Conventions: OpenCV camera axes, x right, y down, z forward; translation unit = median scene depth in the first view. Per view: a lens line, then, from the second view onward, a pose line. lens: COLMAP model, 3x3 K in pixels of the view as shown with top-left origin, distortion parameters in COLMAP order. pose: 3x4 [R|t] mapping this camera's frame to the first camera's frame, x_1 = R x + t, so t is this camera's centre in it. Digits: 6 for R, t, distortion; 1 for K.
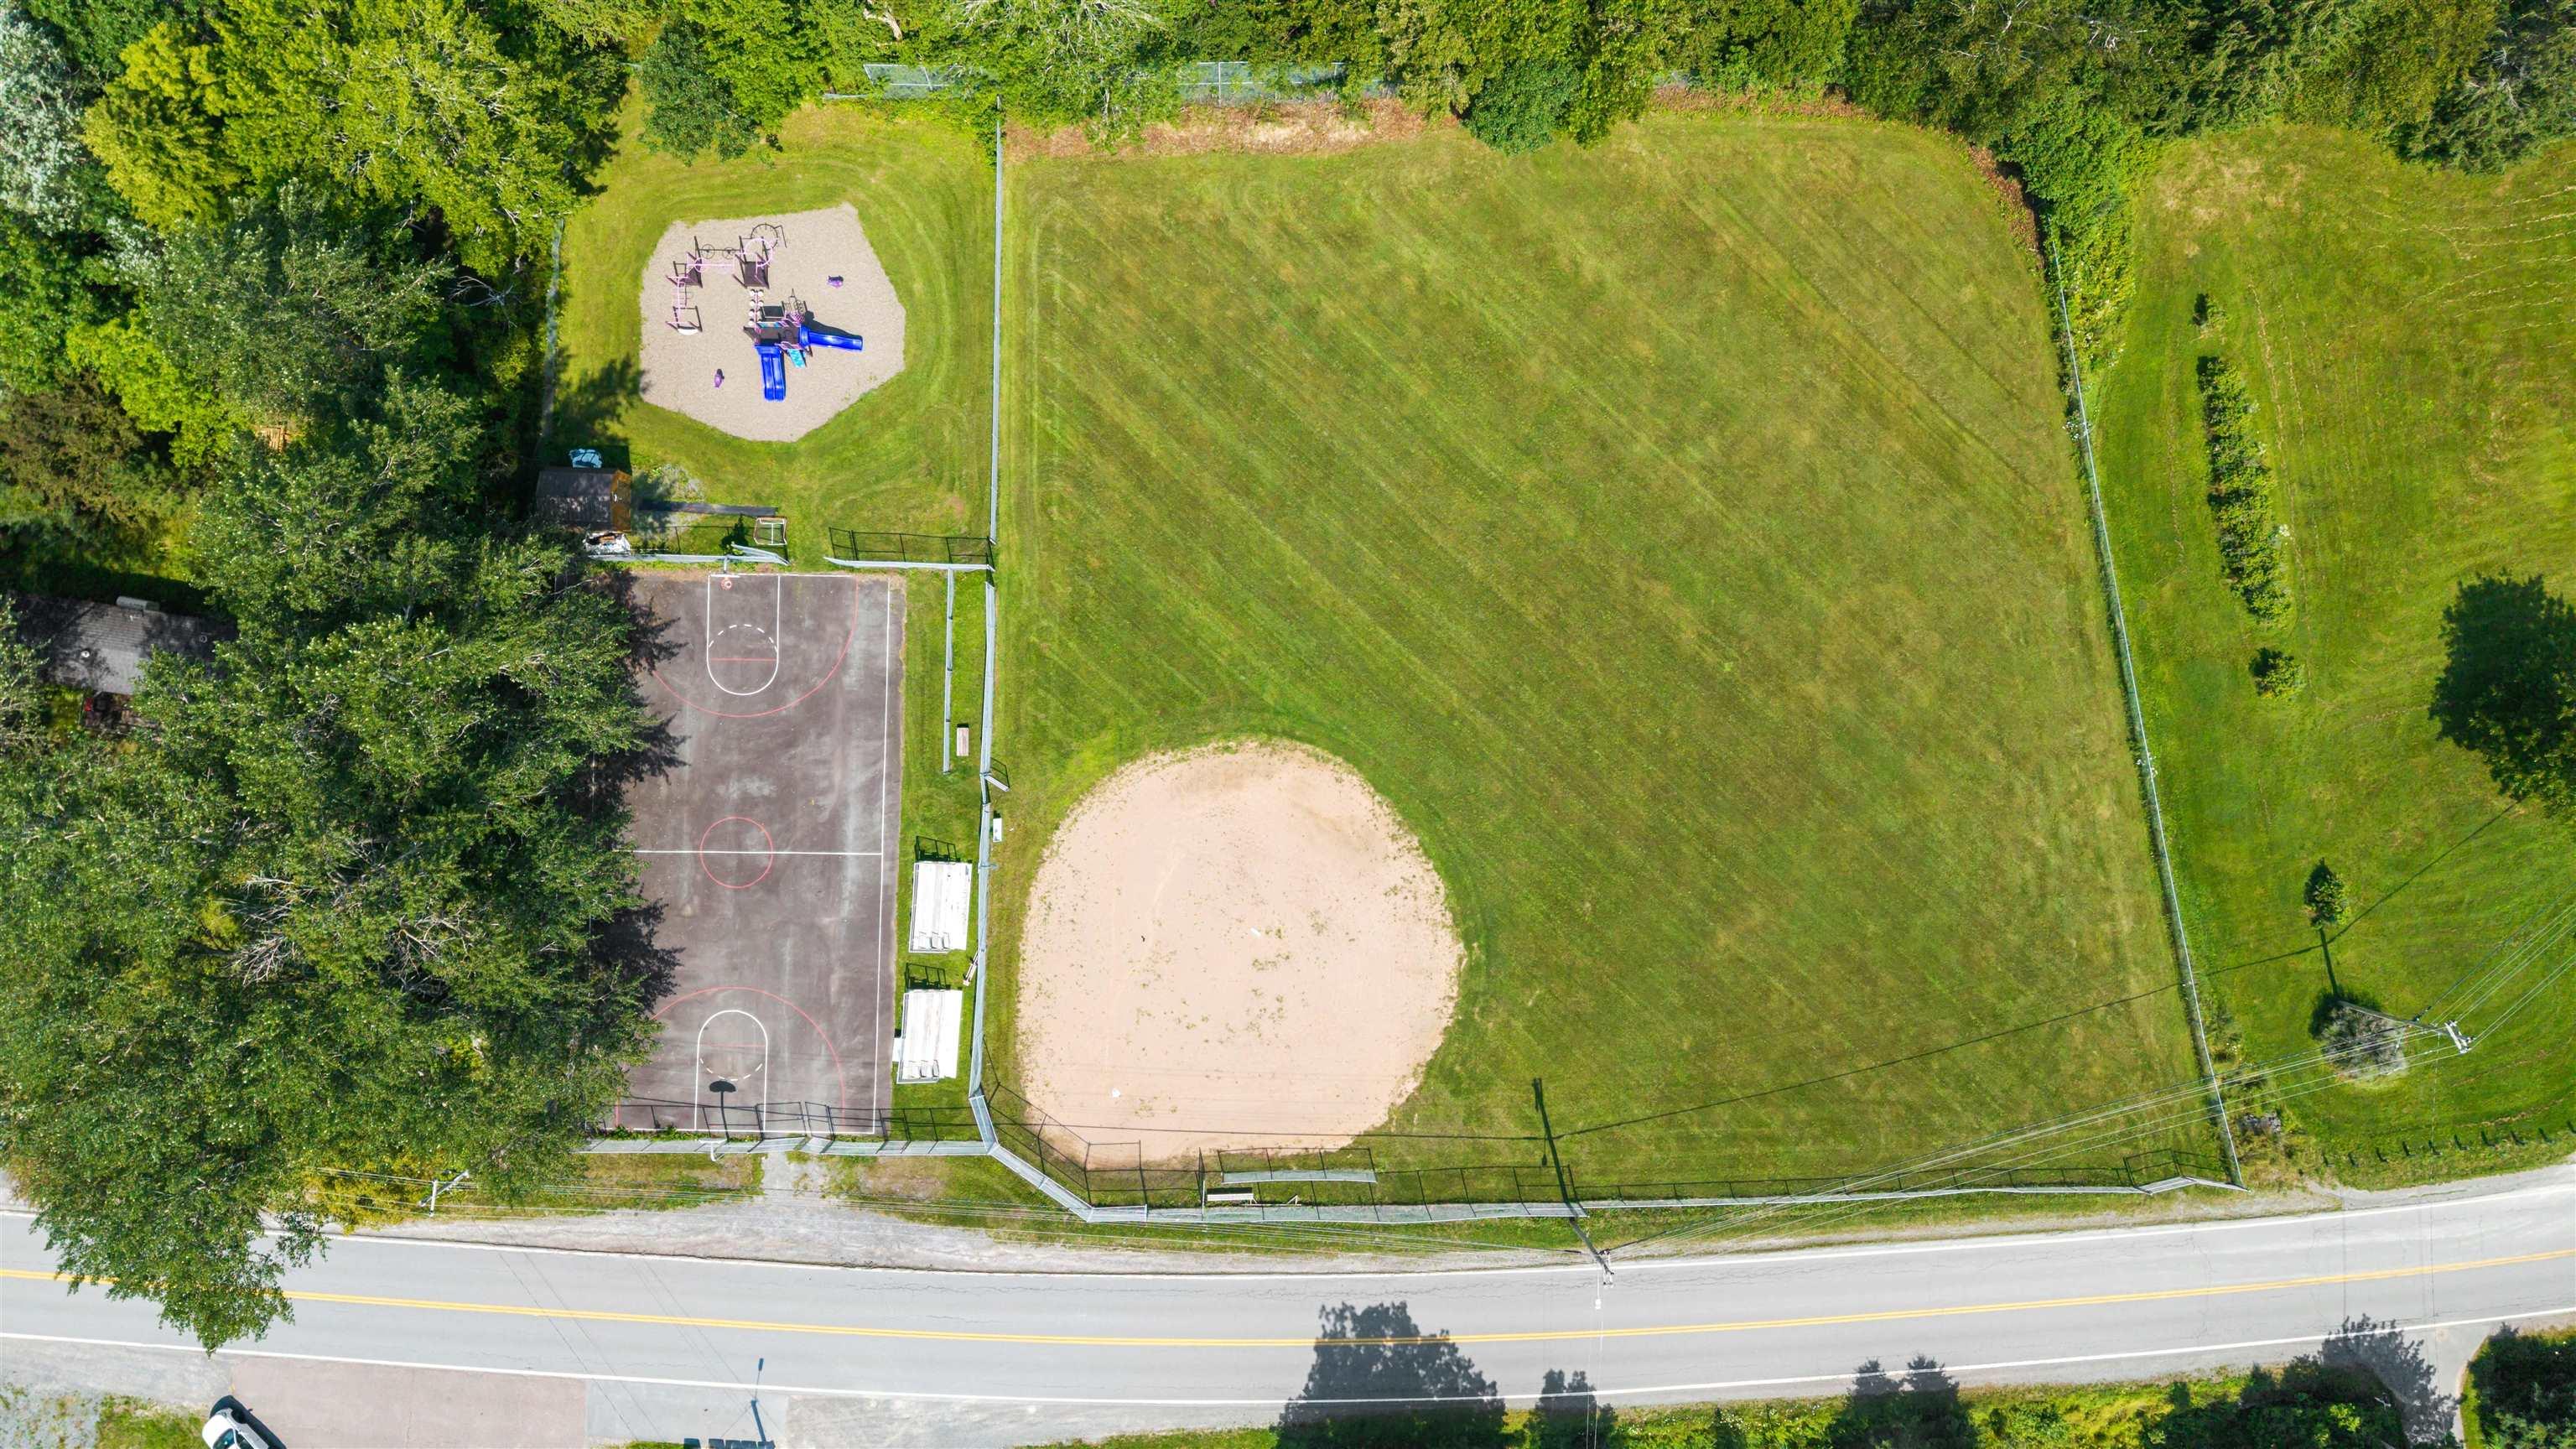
lens RADIAL K [[1885.4, 0, 1288.0], [0, 1885.4, 724.5], [0, 0, 1]] dist [0.035507, -0.000369]
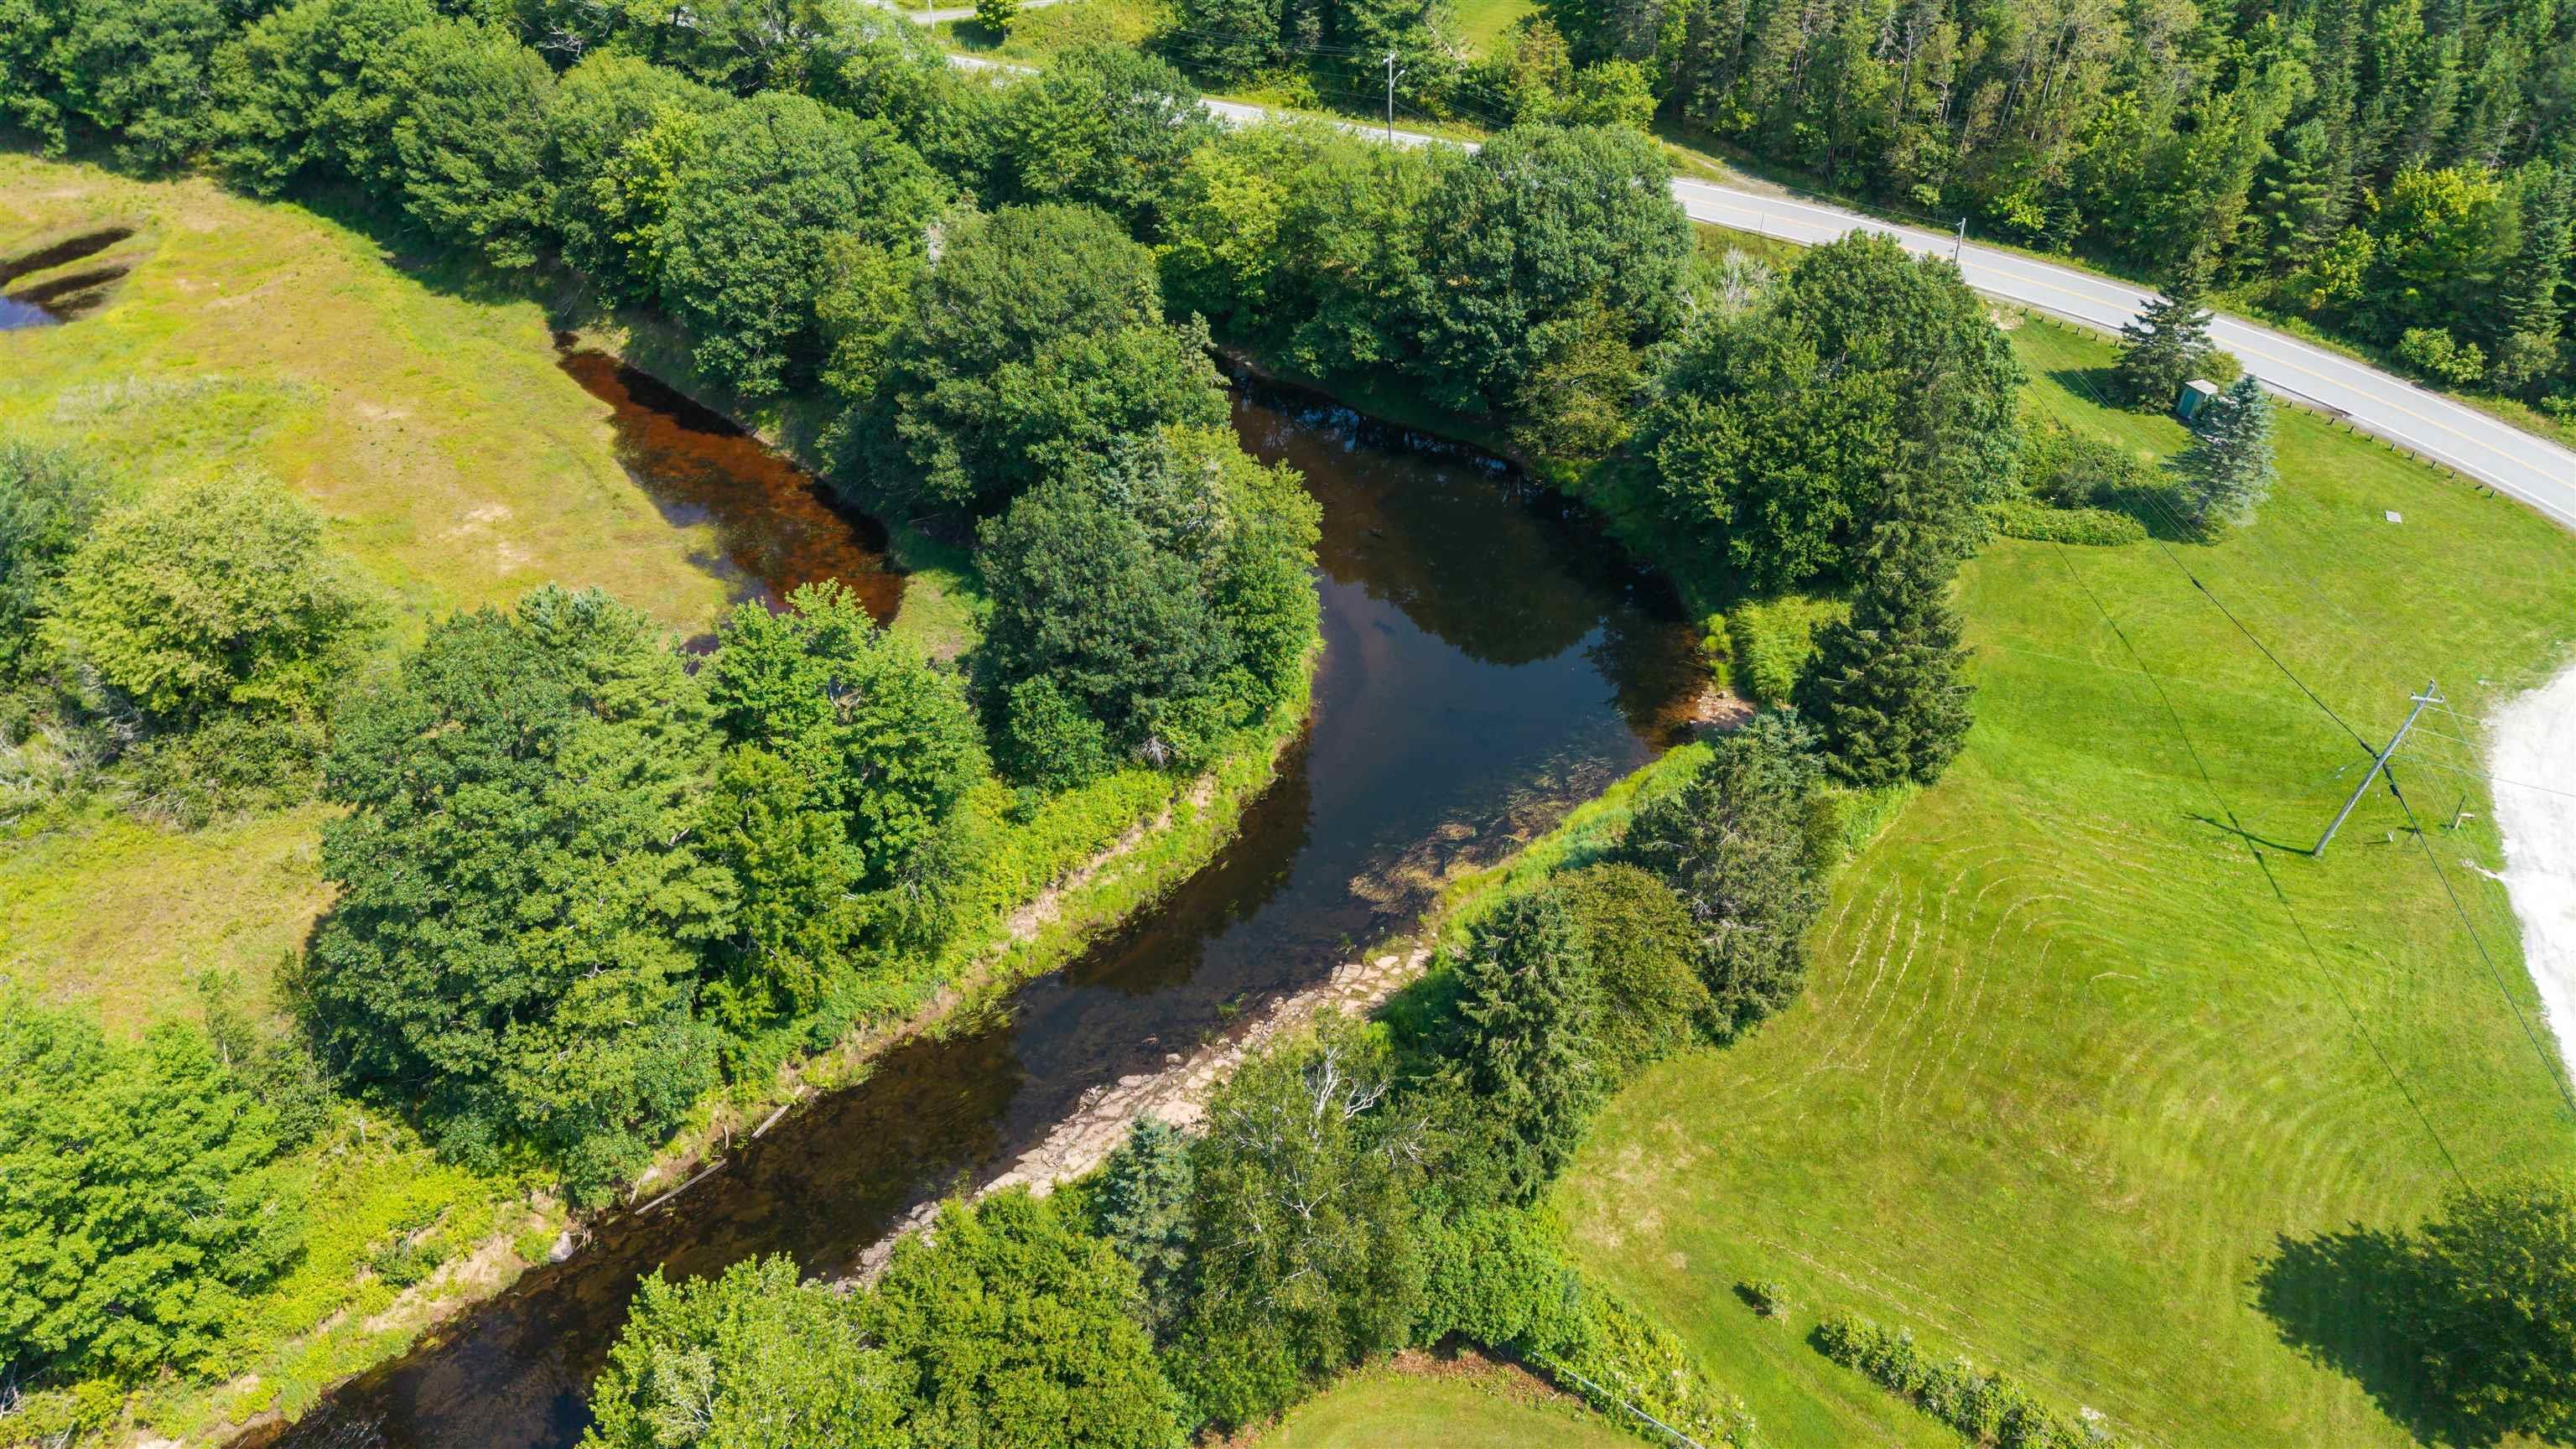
lens RADIAL K [[1711.4, 0, 1288.0], [0, 1711.4, 724.5], [0, 0, 1]] dist [0.034761, -0.047704]
pose [[0.692488, -0.476580, 0.541601, 0.089901], [0.721410, 0.451958, -0.524692, -0.096179], [0.005277, 0.754059, 0.656785, 0.379980]]
